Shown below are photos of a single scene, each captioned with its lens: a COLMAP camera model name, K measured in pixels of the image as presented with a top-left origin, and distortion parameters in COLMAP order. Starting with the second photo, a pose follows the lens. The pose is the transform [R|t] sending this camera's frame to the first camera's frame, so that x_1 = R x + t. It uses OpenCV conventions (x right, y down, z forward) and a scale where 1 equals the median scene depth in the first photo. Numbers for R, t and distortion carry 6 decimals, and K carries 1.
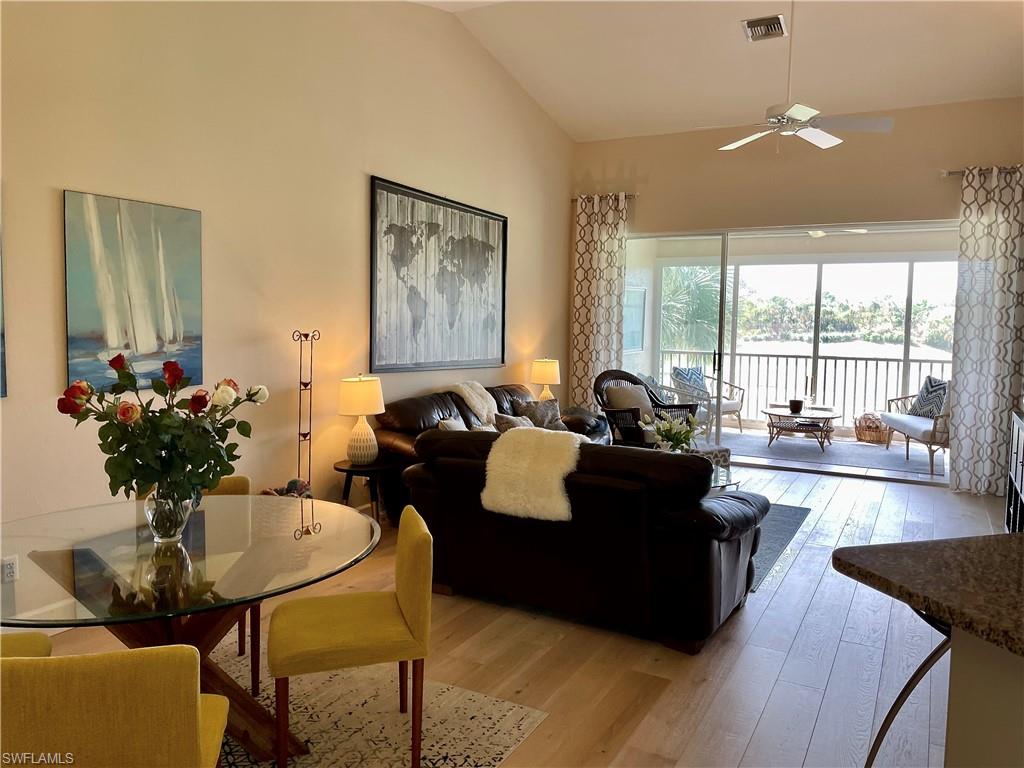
lens RADIAL K [[787.4, 0, 514.0], [0, 787.4, 379.1], [0, 0, 1]] dist [0.041780, -0.001281]
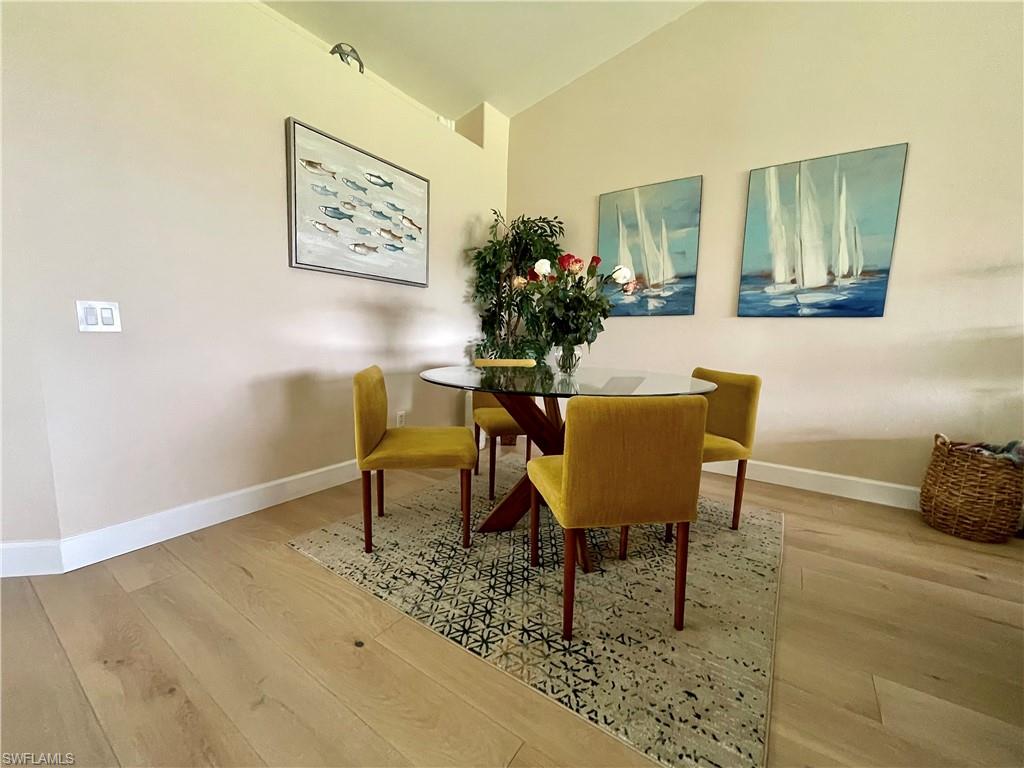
lens RADIAL K [[415.7, 0, 509.7], [0, 415.7, 384.4], [0, 0, 1]] dist [-0.002764, -0.000644]
pose [[-0.116669, 0.104615, -0.987646, 0.234688], [-0.101650, 0.987957, 0.116656, 0.088950], [0.987955, 0.114004, -0.104630, 0.632873]]
